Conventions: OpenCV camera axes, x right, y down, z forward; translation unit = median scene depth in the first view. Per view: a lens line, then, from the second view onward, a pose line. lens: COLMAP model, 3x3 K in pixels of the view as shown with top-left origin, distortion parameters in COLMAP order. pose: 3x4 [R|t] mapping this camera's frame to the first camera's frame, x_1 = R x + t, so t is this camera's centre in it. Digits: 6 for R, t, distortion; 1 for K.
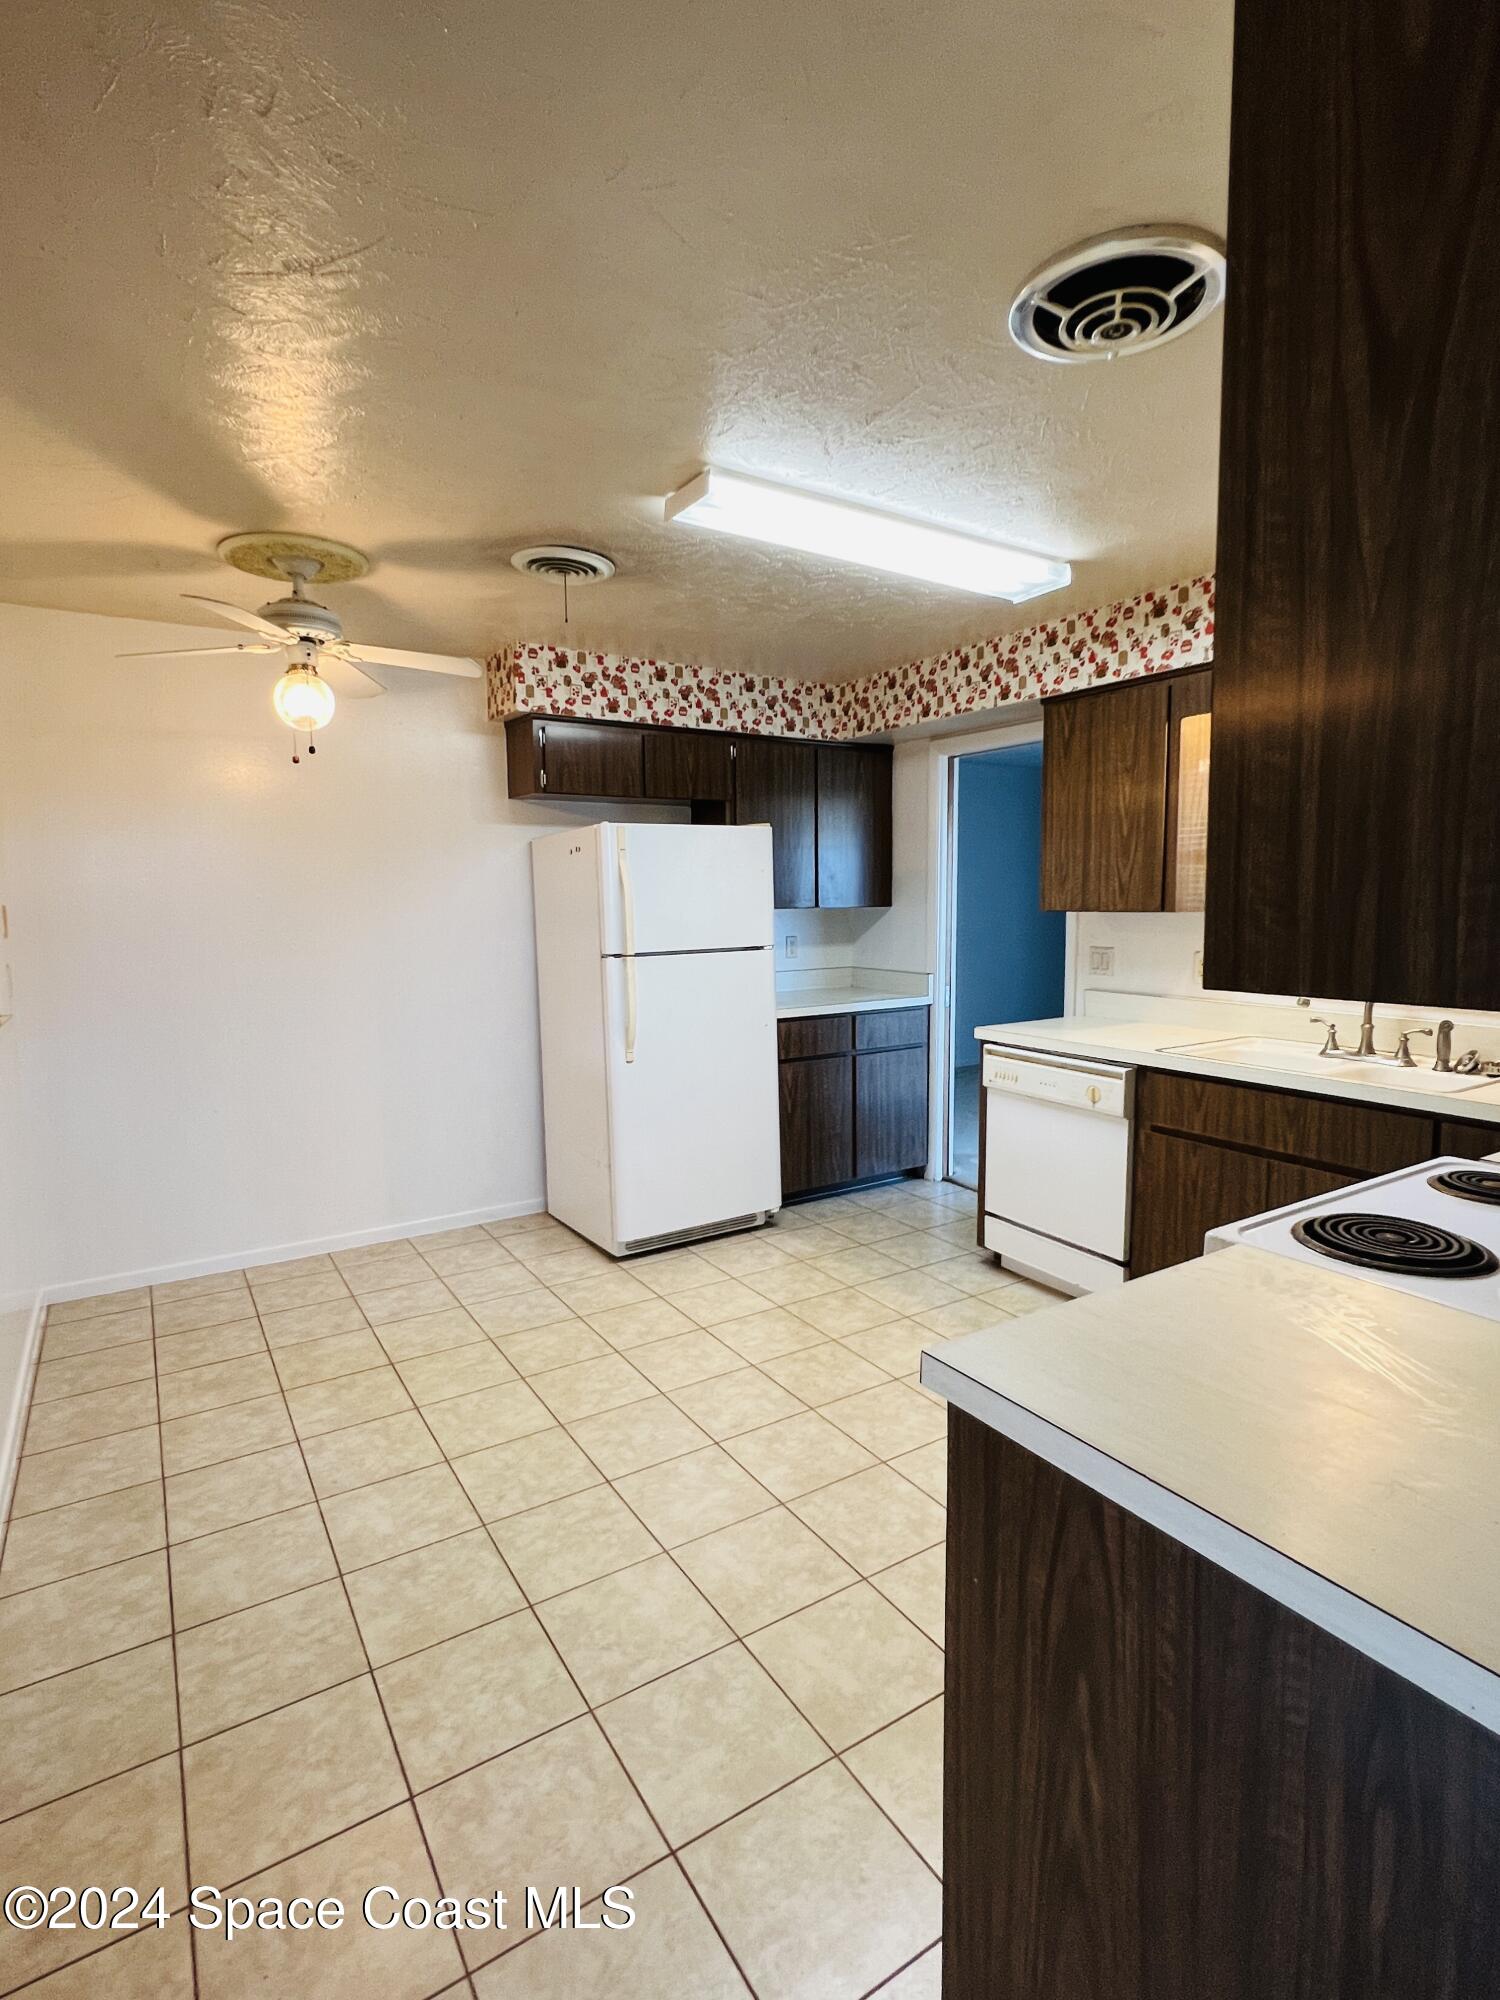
lens RADIAL K [[983.3, 0, 752.2], [0, 983.3, 999.6], [0, 0, 1]] dist [-0.002020, 0.000231]
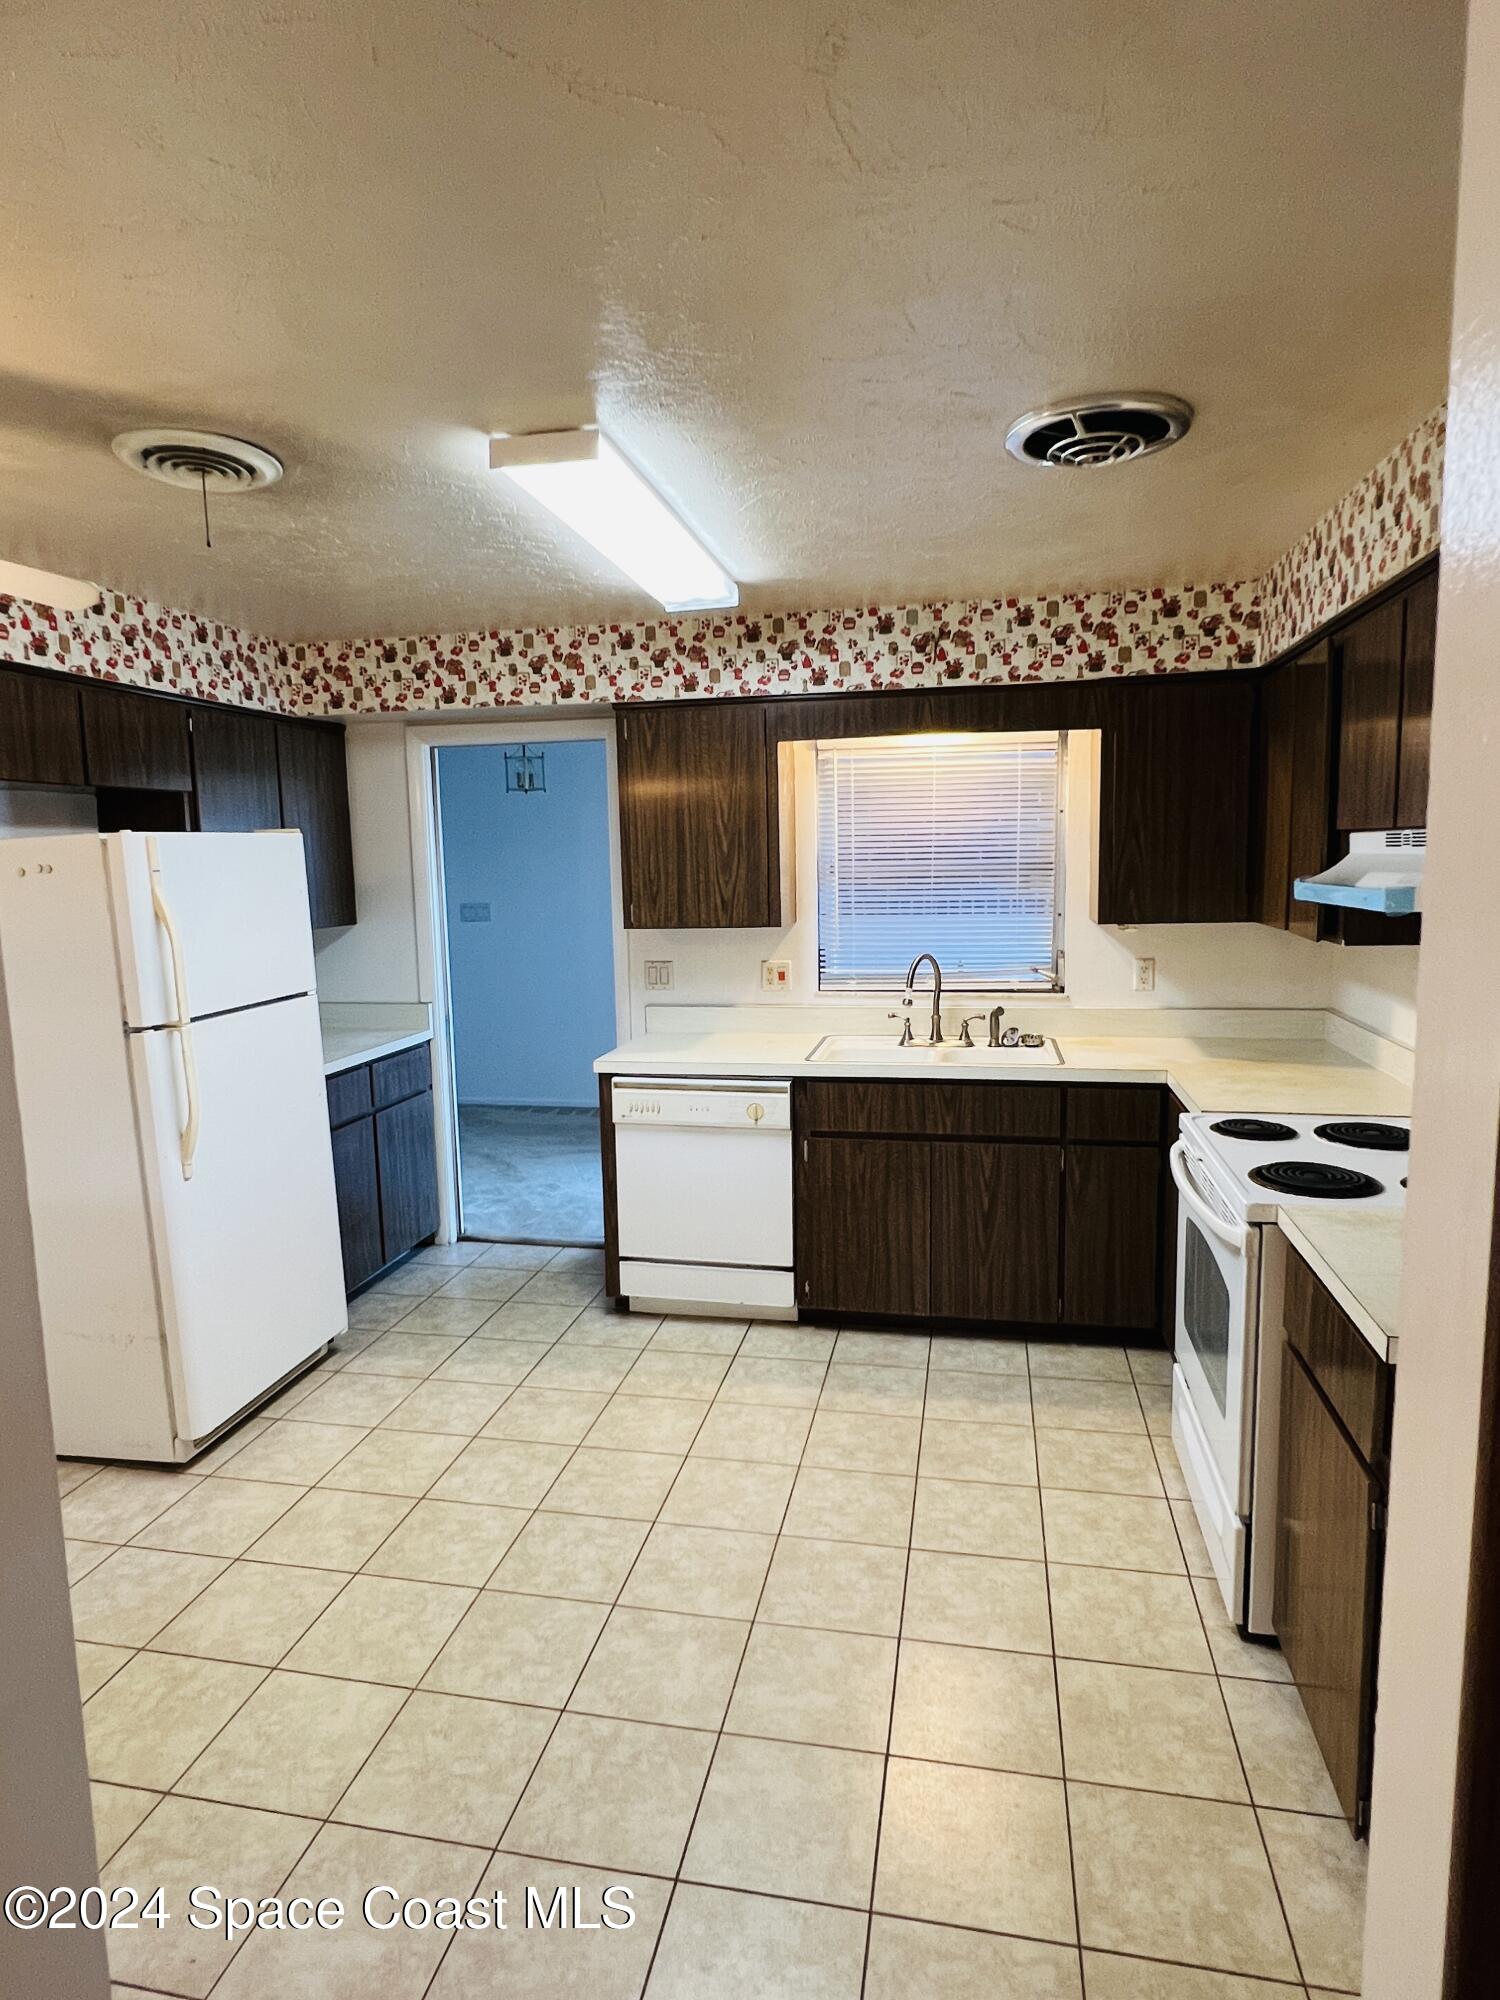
lens RADIAL K [[1123.7, 0, 752.3], [0, 1123.7, 1003.0], [0, 0, 1]] dist [0.001869, -0.000807]
pose [[0.695112, -0.099028, 0.712049, -0.413066], [0.091304, 0.994607, 0.049192, -0.063840], [-0.713080, 0.030819, 0.700405, 0.168630]]
